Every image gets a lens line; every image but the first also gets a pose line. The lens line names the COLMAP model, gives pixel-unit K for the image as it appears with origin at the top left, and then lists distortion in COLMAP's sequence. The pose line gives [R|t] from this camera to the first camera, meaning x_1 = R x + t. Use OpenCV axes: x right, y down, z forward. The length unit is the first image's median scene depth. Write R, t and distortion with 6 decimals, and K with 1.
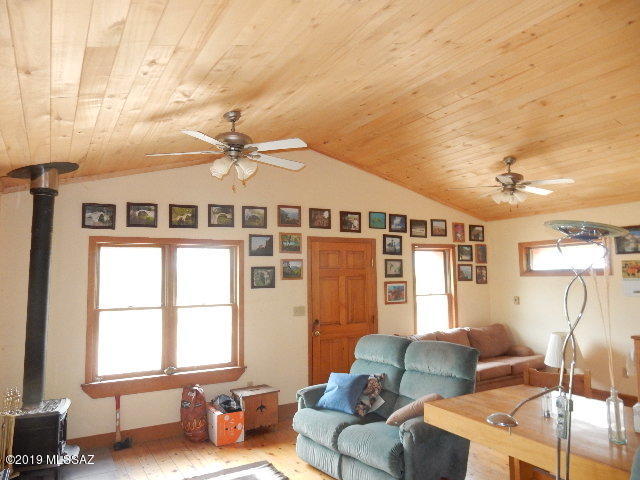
lens RADIAL K [[466.2, 0, 321.3], [0, 466.2, 236.2], [0, 0, 1]] dist [-0.012263, 0.003710]
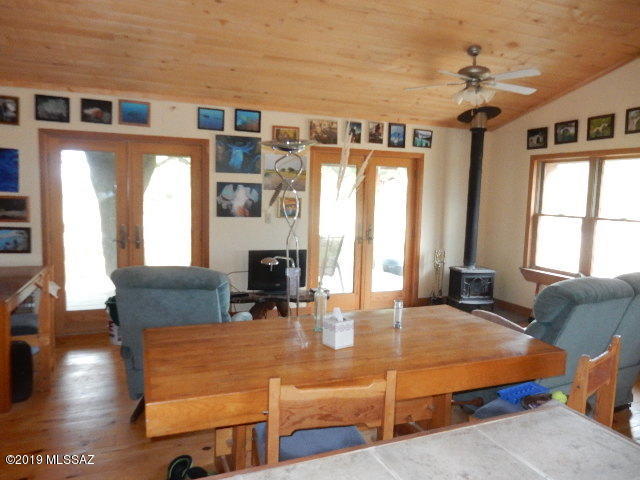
lens RADIAL K [[466.2, 0, 314.9], [0, 466.2, 235.5], [0, 0, 1]] dist [-0.012263, 0.003710]
pose [[-0.135593, 0.104669, -0.985220, 0.710201], [0.061415, 0.993380, 0.097083, 0.047426], [0.988859, -0.047343, -0.141124, 0.484913]]
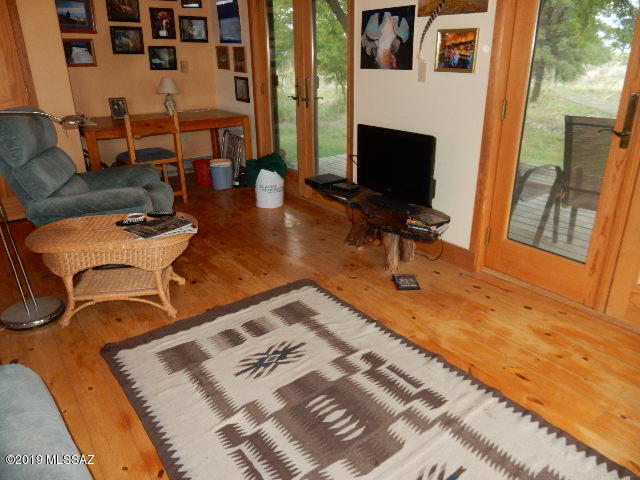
lens RADIAL K [[466.2, 0, 316.7], [0, 466.2, 236.8], [0, 0, 1]] dist [-0.012263, 0.003710]
pose [[-0.994683, 0.064384, -0.080380, -0.058614], [0.039290, 0.958697, 0.281701, 0.126470], [0.095197, 0.277045, -0.956129, 0.812050]]
